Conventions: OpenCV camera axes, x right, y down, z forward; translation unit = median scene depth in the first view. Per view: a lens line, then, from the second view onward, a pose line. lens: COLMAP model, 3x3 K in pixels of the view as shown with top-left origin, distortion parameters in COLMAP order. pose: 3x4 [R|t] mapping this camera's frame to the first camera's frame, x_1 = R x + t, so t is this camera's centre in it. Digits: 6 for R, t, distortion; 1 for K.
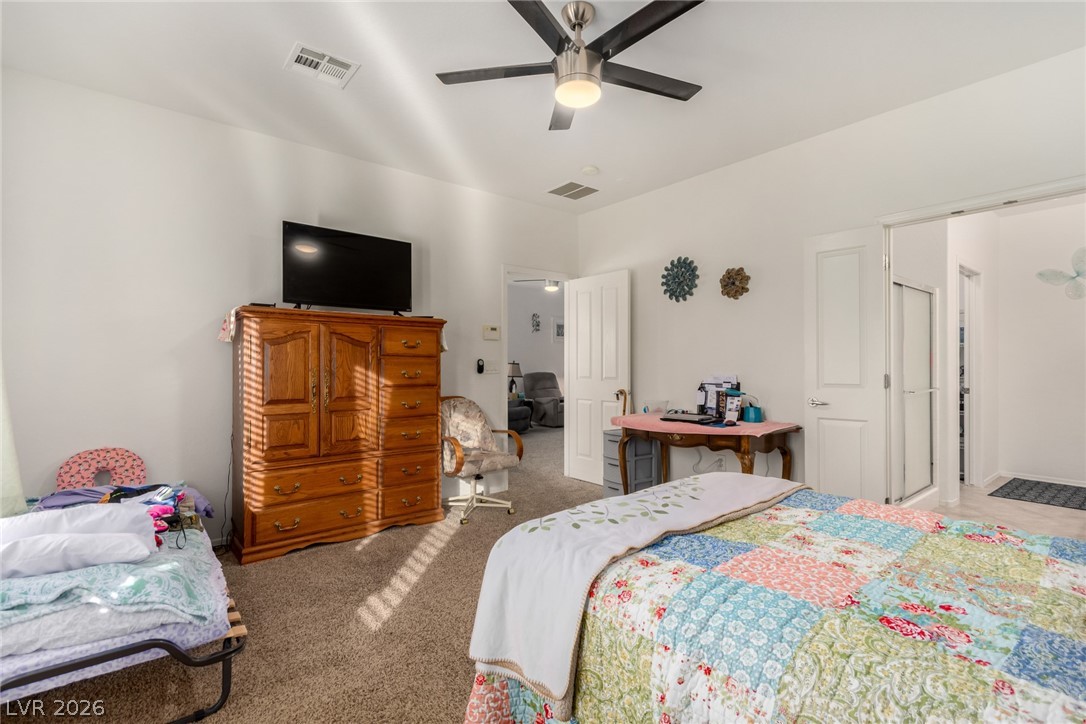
lens RADIAL K [[503.9, 0, 546.4], [0, 503.9, 364.2], [0, 0, 1]] dist [0.007754, -0.001372]
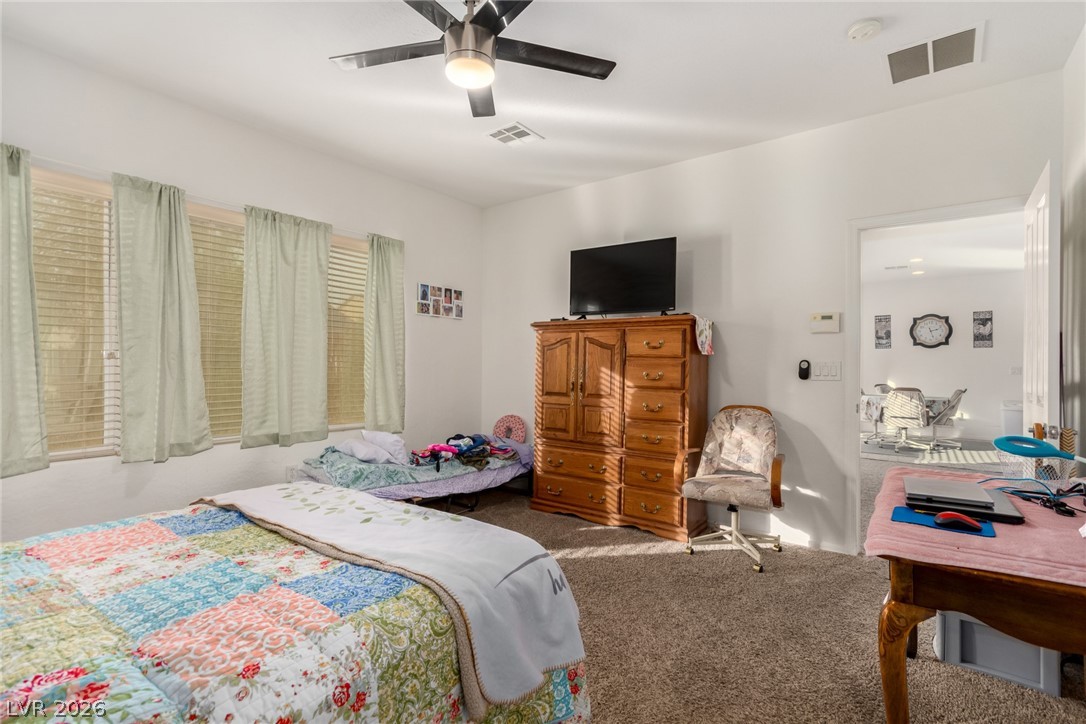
lens RADIAL K [[503.9, 0, 537.0], [0, 503.9, 362.5], [0, 0, 1]] dist [0.007754, -0.001372]
pose [[0.245029, -0.003294, -0.969510, 0.650307], [-0.009082, 0.999943, -0.005693, 0.001351], [0.969473, 0.010200, 0.244985, 0.586760]]
